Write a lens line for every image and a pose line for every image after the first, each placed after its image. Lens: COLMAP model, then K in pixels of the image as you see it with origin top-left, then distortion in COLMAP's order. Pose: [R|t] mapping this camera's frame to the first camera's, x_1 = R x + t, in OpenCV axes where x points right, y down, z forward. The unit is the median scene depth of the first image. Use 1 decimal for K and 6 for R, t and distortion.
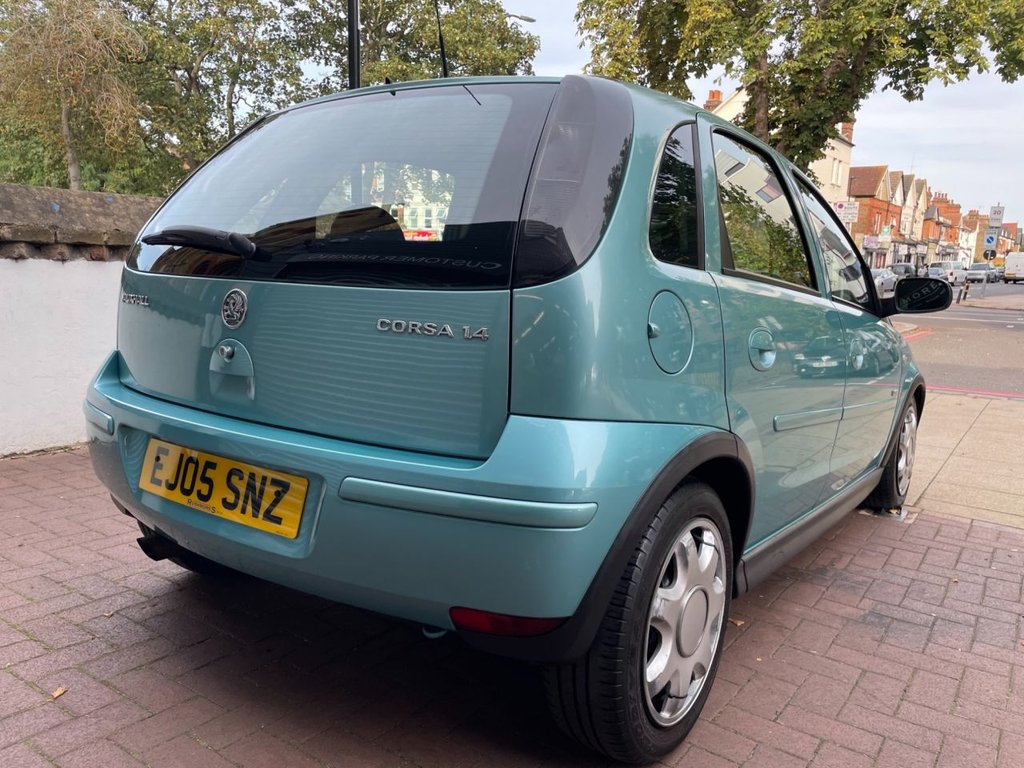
lens RADIAL K [[768.4, 0, 525.4], [0, 768.4, 392.7], [0, 0, 1]] dist [0.084774, -0.105225]
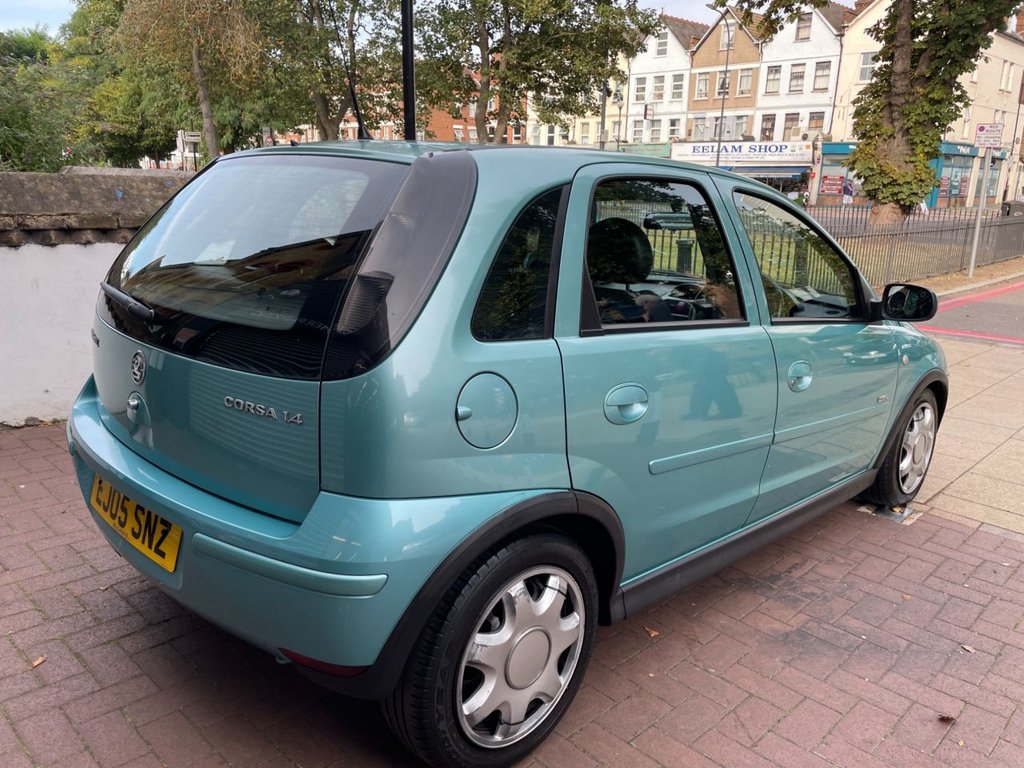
lens RADIAL K [[768.4, 0, 520.3], [0, 768.4, 390.8], [0, 0, 1]] dist [0.084774, -0.105225]
pose [[0.985887, 0.033526, -0.164021, 0.244796], [-0.017191, 0.994838, 0.100011, -0.128383], [0.166528, -0.095780, 0.981374, -0.034110]]
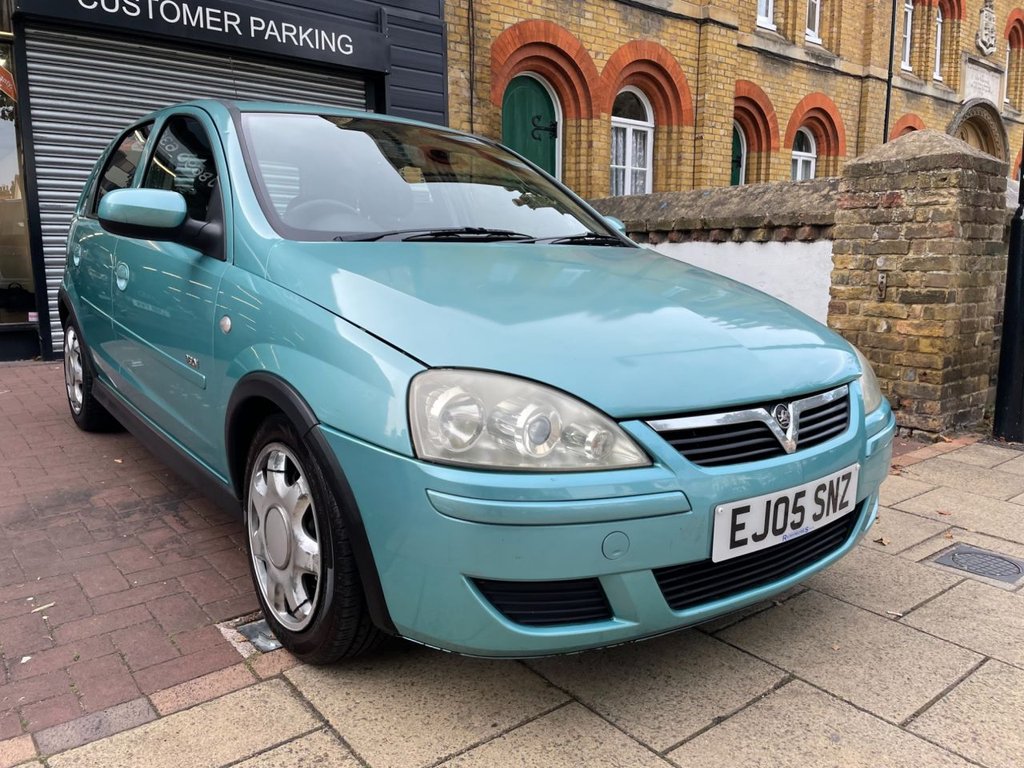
lens RADIAL K [[768.4, 0, 505.3], [0, 768.4, 384.7], [0, 0, 1]] dist [0.084774, -0.105225]
pose [[-0.292462, 0.116898, -0.949105, 1.351656], [-0.167283, 0.970942, 0.171135, -0.183382], [0.941532, 0.208820, -0.264409, 1.874232]]
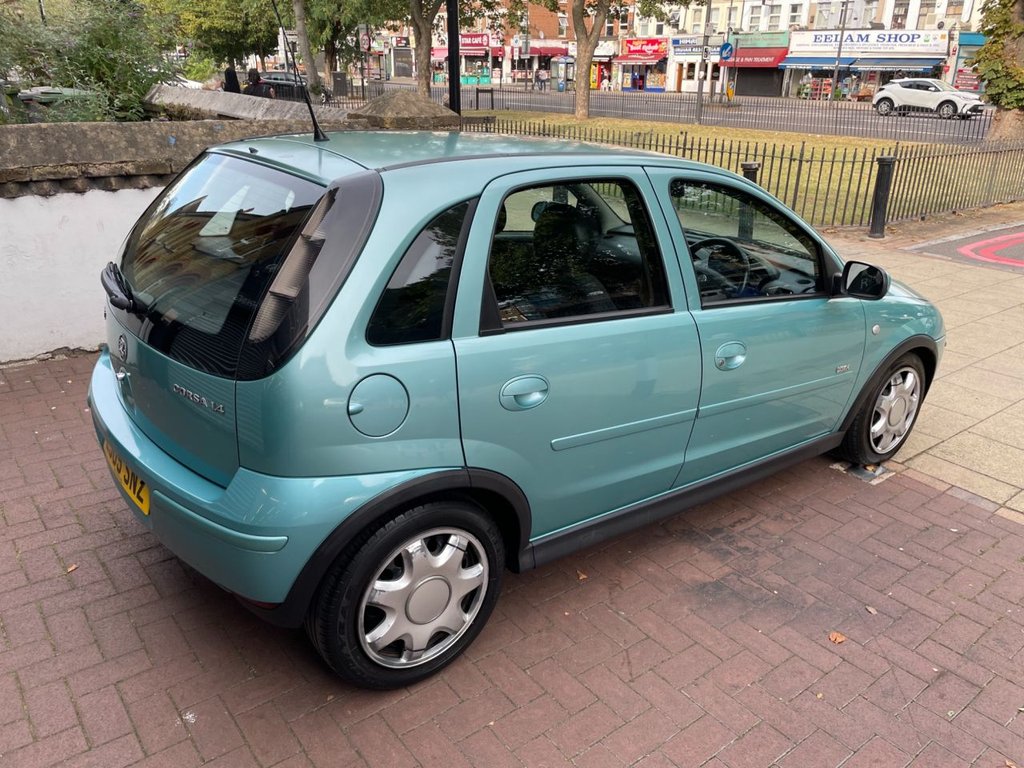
lens RADIAL K [[768.4, 0, 525.6], [0, 768.4, 388.4], [0, 0, 1]] dist [0.084774, -0.105225]
pose [[0.957683, 0.094916, -0.271725, 0.463844], [-0.033320, 0.974274, 0.222888, -0.242112], [0.285891, -0.204402, 0.936208, -0.088366]]
